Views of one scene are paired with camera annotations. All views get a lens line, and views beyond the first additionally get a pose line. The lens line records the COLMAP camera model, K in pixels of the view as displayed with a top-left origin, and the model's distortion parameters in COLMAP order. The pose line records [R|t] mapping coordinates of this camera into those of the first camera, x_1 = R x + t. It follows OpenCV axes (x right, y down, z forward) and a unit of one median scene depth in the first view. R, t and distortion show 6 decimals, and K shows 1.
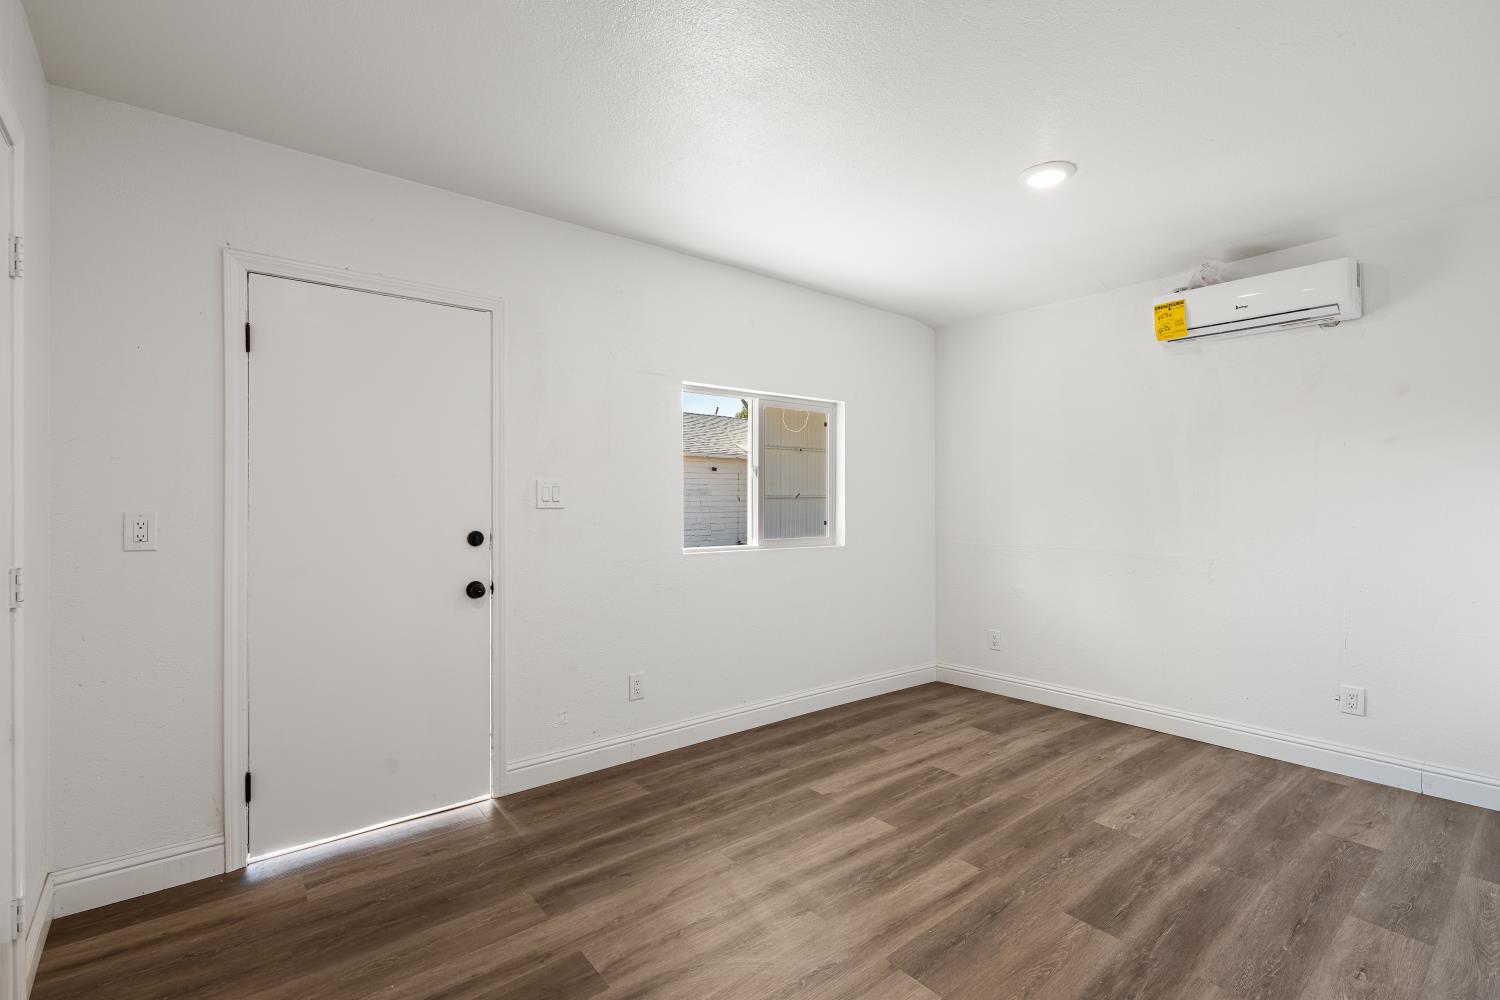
lens RADIAL K [[673.4, 0, 749.1], [0, 673.4, 503.6], [0, 0, 1]] dist [-0.002815, -0.000124]
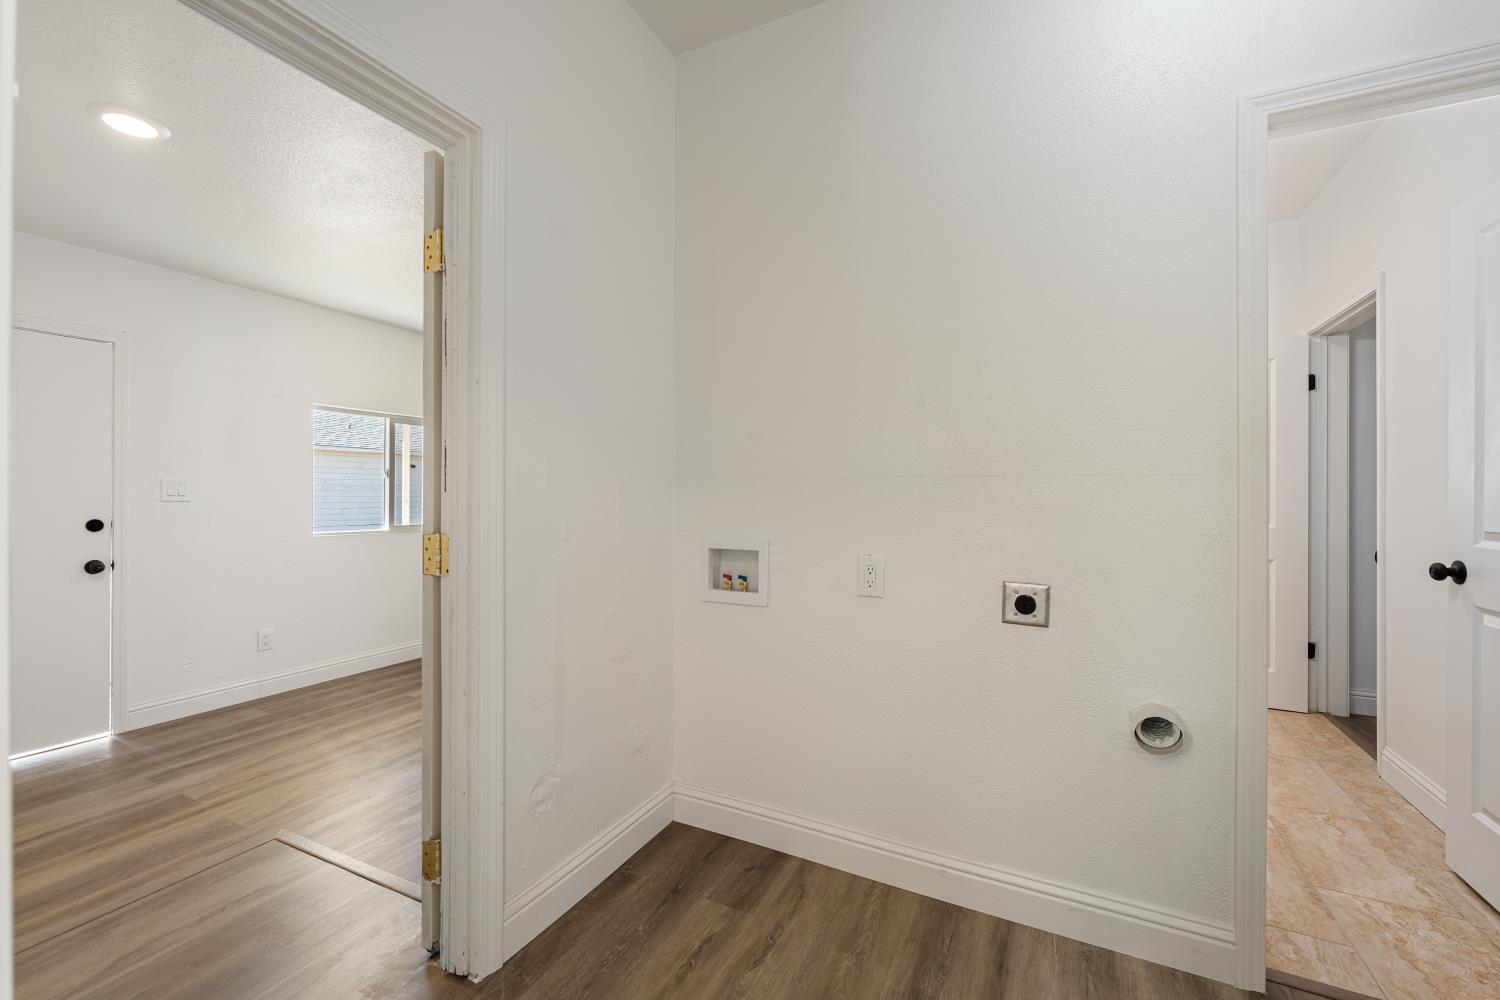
lens RADIAL K [[609.6, 0, 750.8], [0, 609.6, 495.3], [0, 0, 1]] dist [-0.001214, -0.001098]
pose [[0.912255, 0.000290, 0.409622, 0.284315], [0.003711, 0.999953, -0.008971, 0.013017], [-0.409605, 0.009704, 0.912211, -0.618705]]
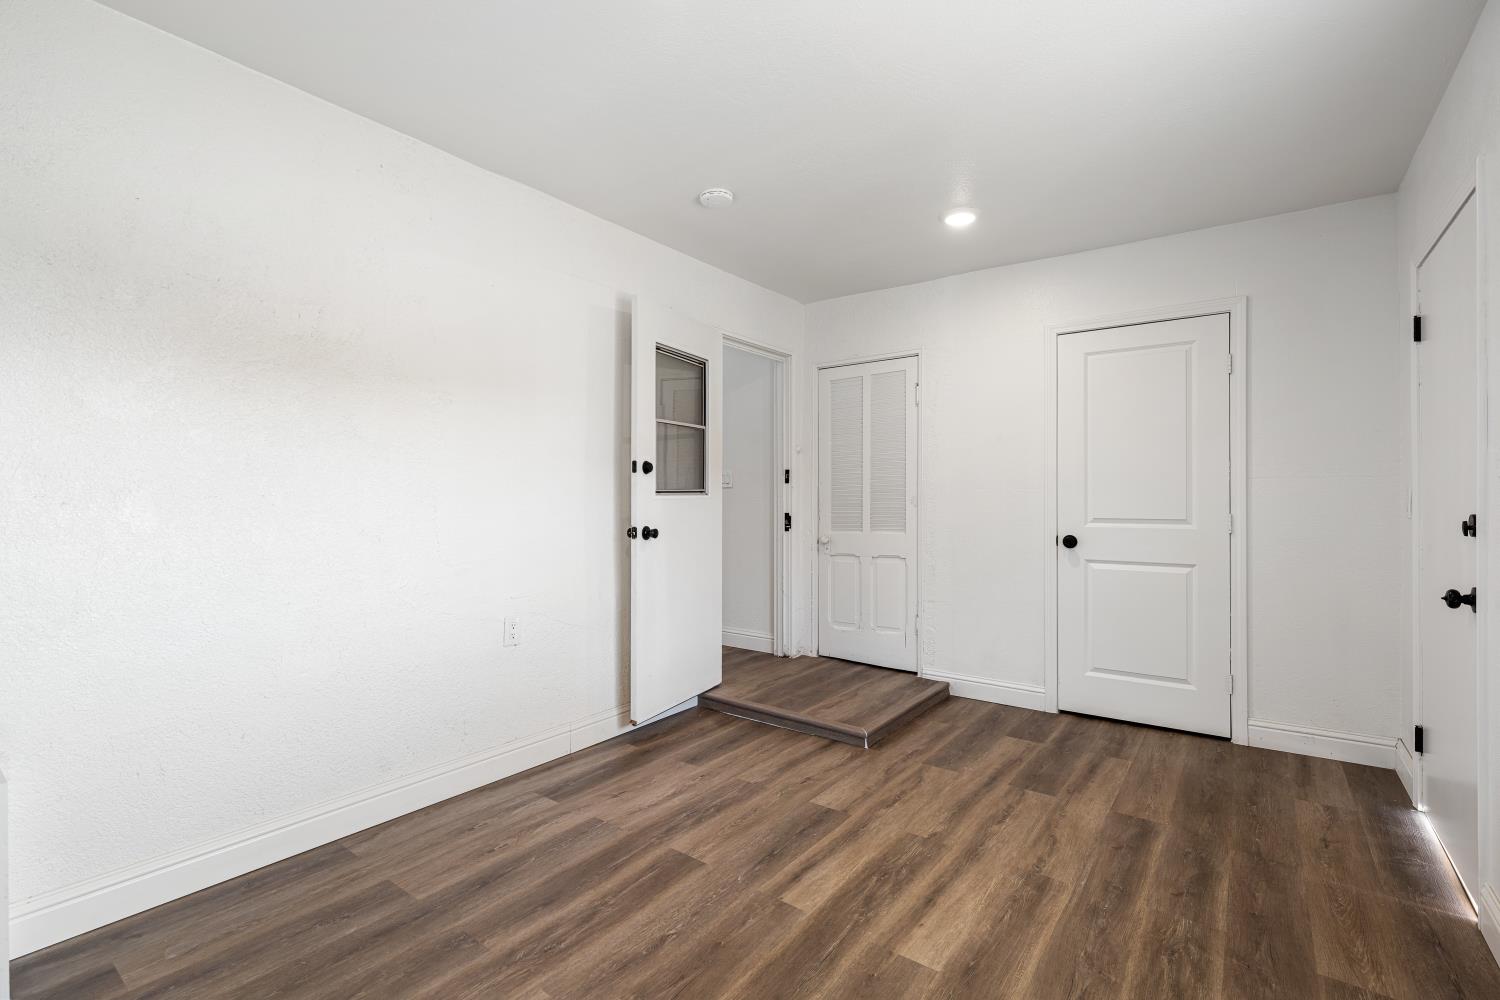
lens RADIAL K [[673.4, 0, 751.8], [0, 673.4, 497.8], [0, 0, 1]] dist [-0.002815, -0.000124]
pose [[-0.967551, -0.001248, -0.252673, 0.583128], [-0.002788, 0.999980, 0.005734, 0.024865], [0.252661, 0.006253, -0.967535, 1.776610]]
